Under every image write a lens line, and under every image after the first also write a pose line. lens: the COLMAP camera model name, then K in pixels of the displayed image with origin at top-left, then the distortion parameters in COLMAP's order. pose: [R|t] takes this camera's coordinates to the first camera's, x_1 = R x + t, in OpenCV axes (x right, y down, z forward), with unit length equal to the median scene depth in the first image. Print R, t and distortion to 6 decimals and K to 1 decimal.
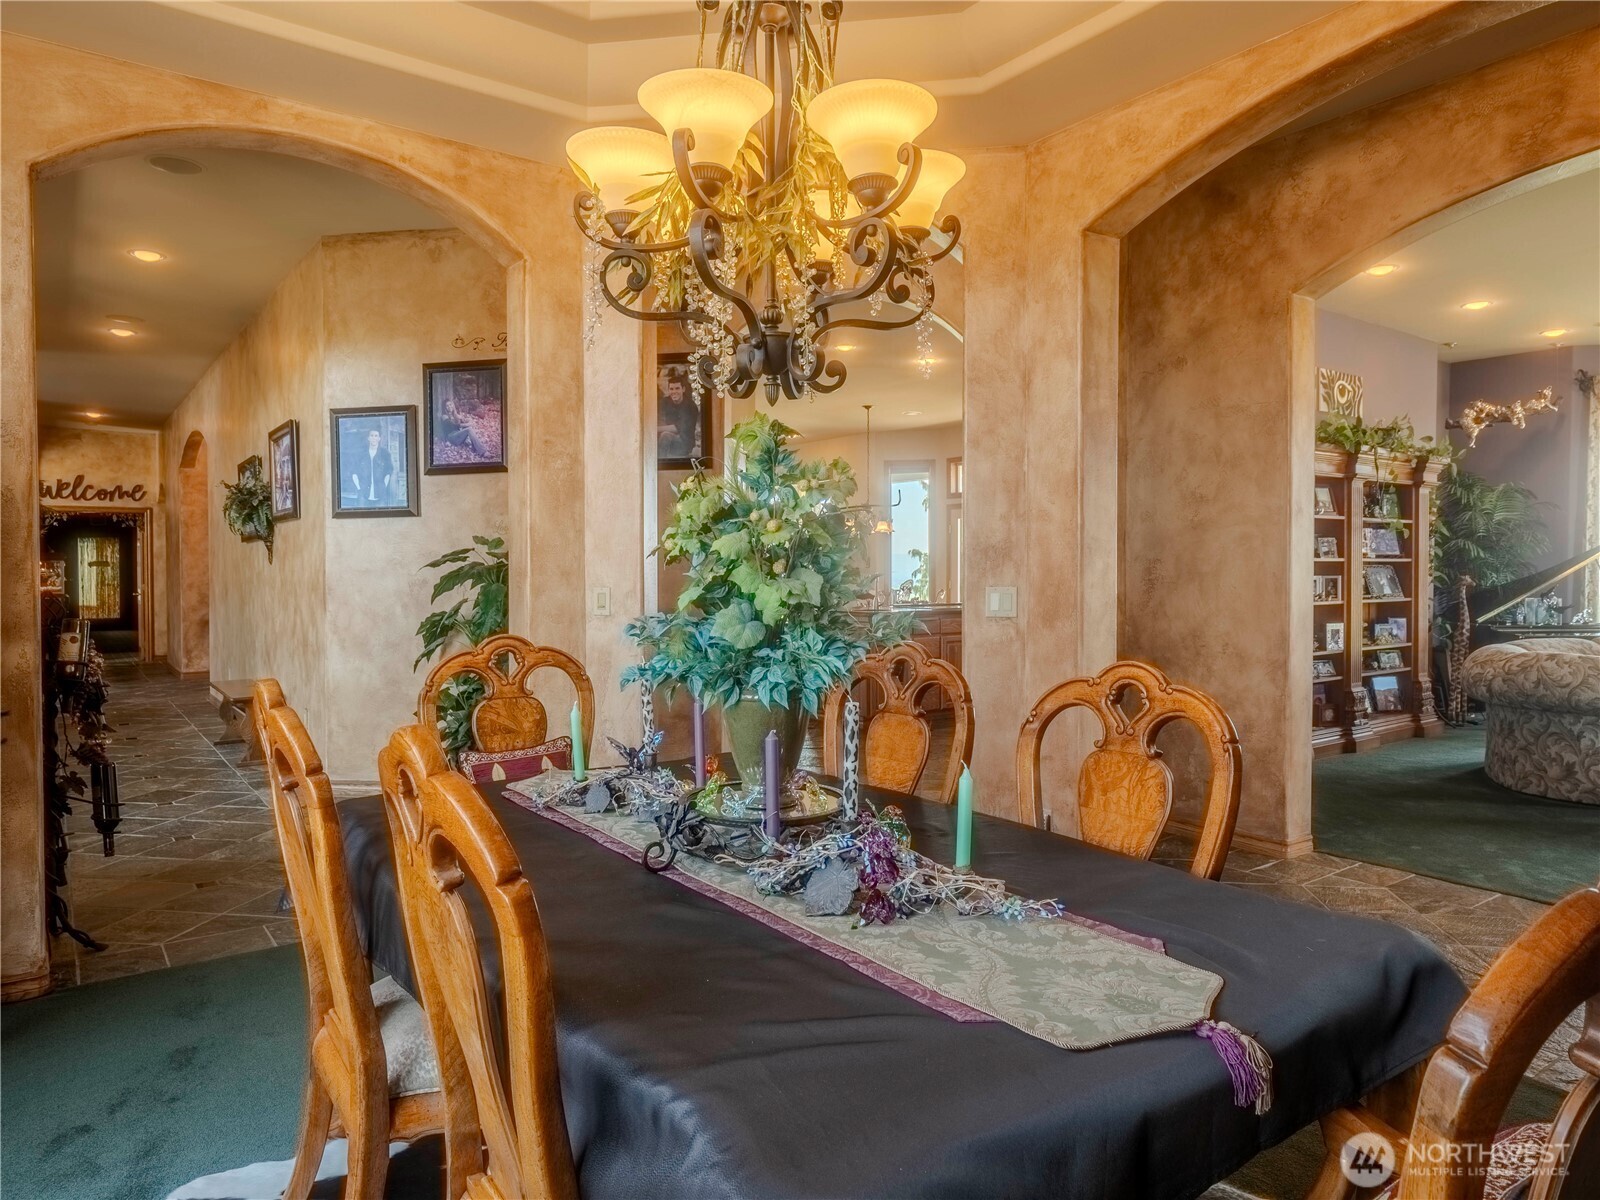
lens RADIAL K [[1006.7, 0, 800.0], [0, 1006.7, 600.0], [0, 0, 1]] dist [-0.004755, -0.001628]
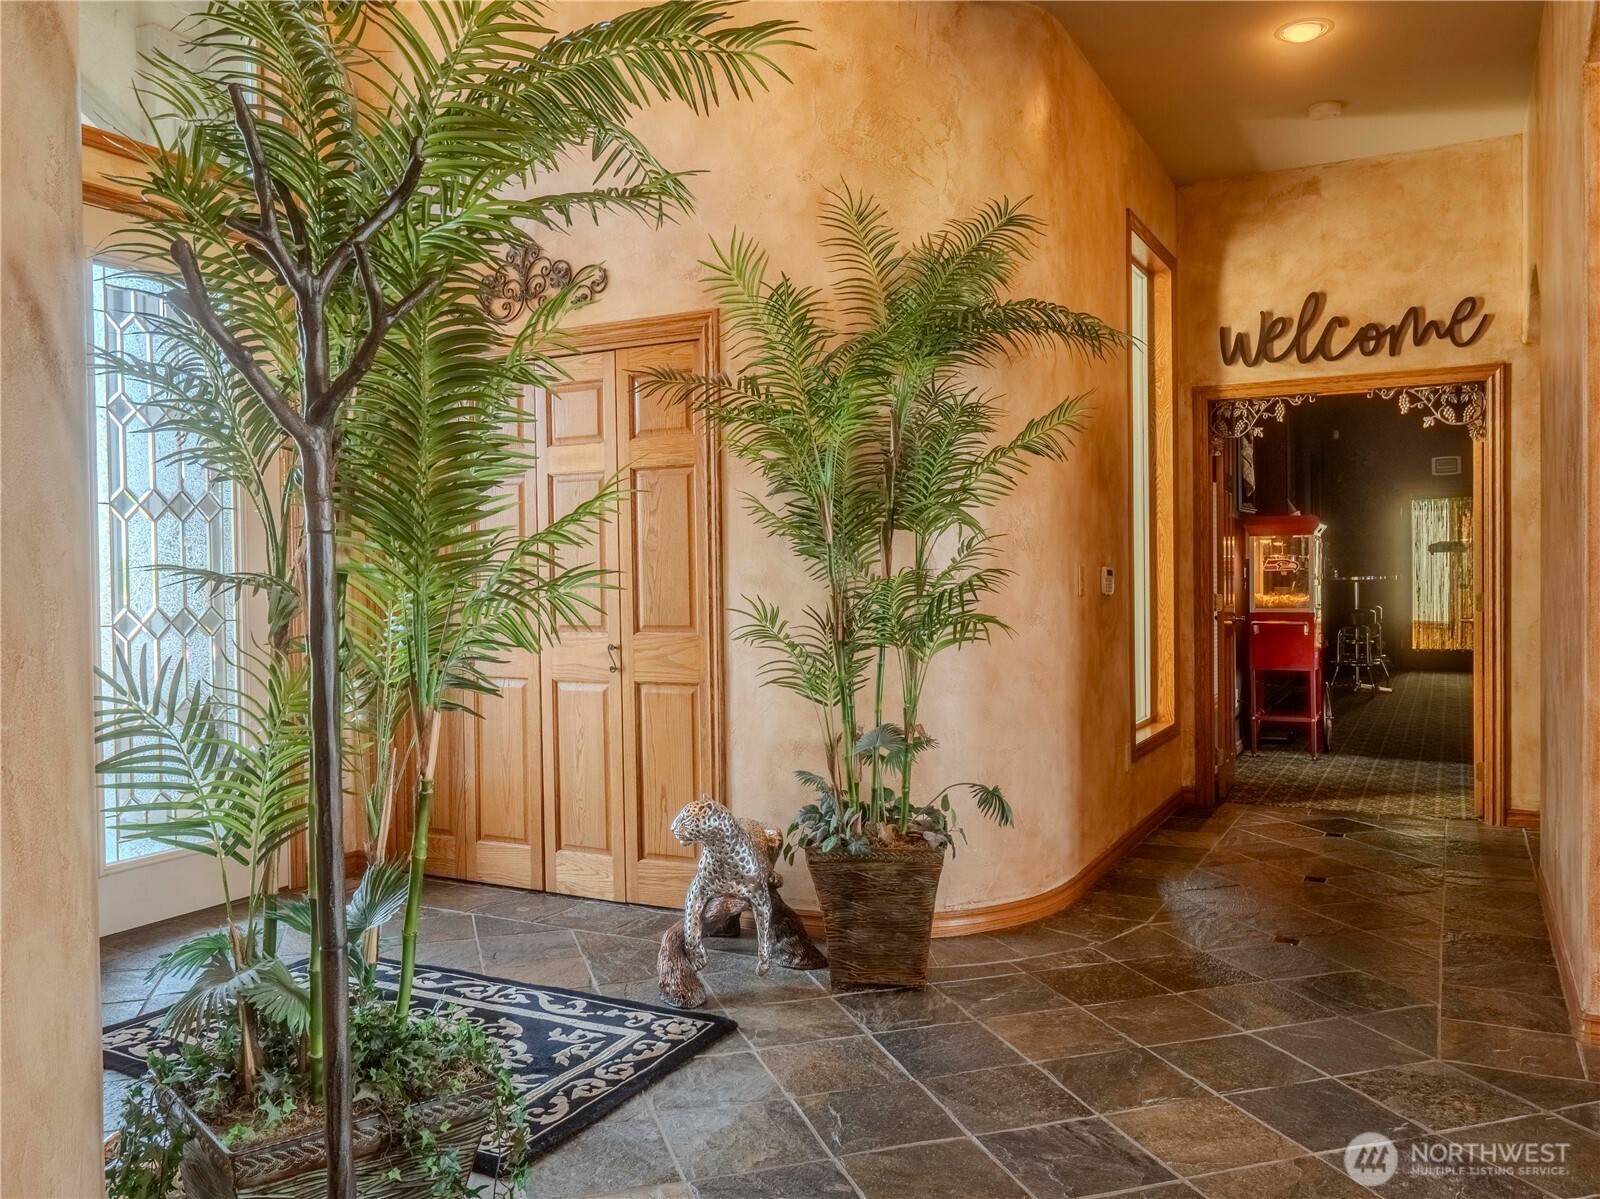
lens RADIAL K [[1234.7, 0, 800.0], [0, 1234.7, 599.5], [0, 0, 1]] dist [0.003466, 0.001020]
pose [[0.430451, 0.012821, -0.902523, -0.384072], [-0.010929, 0.999900, 0.008992, -0.014951], [0.902548, 0.005993, 0.430548, 0.625889]]
